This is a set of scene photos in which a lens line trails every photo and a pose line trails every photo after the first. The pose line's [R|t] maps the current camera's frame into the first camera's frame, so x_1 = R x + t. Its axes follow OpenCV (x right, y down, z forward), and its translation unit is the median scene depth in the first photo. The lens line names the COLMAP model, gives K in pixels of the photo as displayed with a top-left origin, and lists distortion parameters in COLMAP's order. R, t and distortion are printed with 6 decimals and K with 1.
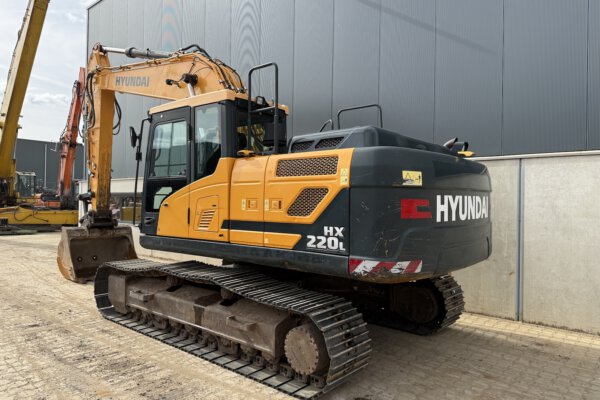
lens RADIAL K [[417.2, 0, 300.0], [0, 417.2, 200.0], [0, 0, 1]] dist [0.091546, -0.129981]
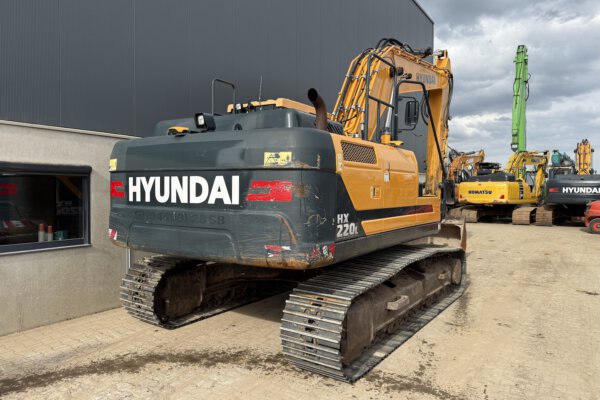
lens RADIAL K [[423.0, 0, 301.6], [0, 423.0, 187.0], [0, 0, 1]] dist [0.004508, 0.001325]
pose [[-0.122536, -0.007579, 0.992435, -1.302162], [-0.021993, 0.999746, 0.004920, -0.000124], [-0.992220, -0.021224, -0.122672, 1.435876]]
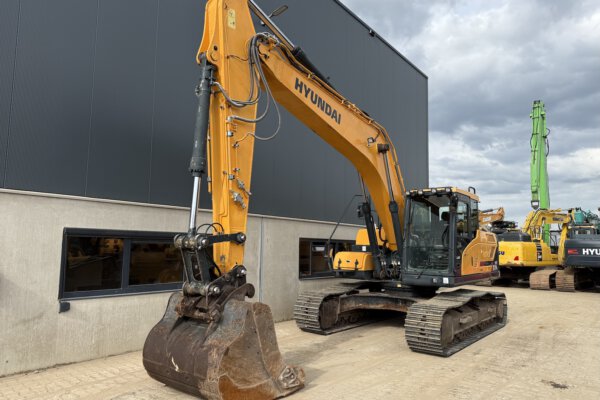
lens RADIAL K [[411.9, 0, 293.6], [0, 411.9, 201.1], [0, 0, 1]] dist [0.091438, -0.129874]
pose [[-0.034012, 0.096495, 0.994752, -1.986283], [-0.026129, 0.994902, -0.097403, -0.020785], [-0.999080, -0.029305, -0.031317, 1.812195]]
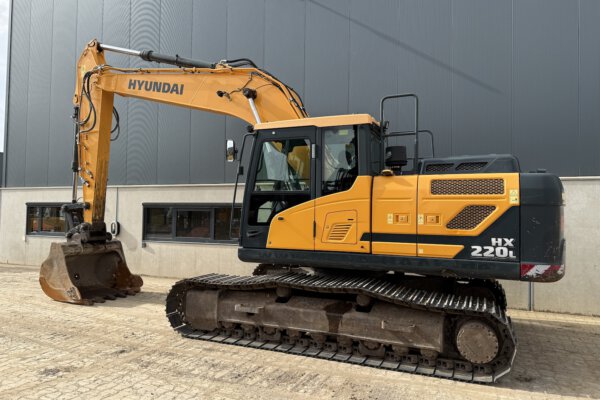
lens RADIAL K [[417.2, 0, 300.0], [0, 417.2, 200.0], [0, 0, 1]] dist [0.091546, -0.129981]
pose [[0.954542, 0.009120, 0.297937, -0.622878], [-0.002825, 0.999764, -0.021552, -0.012951], [-0.298063, 0.019731, 0.954342, 0.010948]]
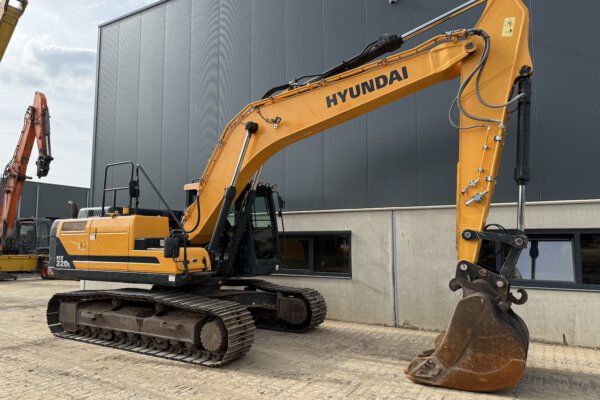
lens RADIAL K [[417.2, 0, 300.0], [0, 417.2, 200.0], [0, 0, 1]] dist [0.091546, -0.129981]
pose [[0.983692, 0.004121, 0.179815, 0.033898], [0.011401, 0.996298, -0.085202, -0.015920], [-0.179500, 0.085863, 0.980004, -0.511254]]
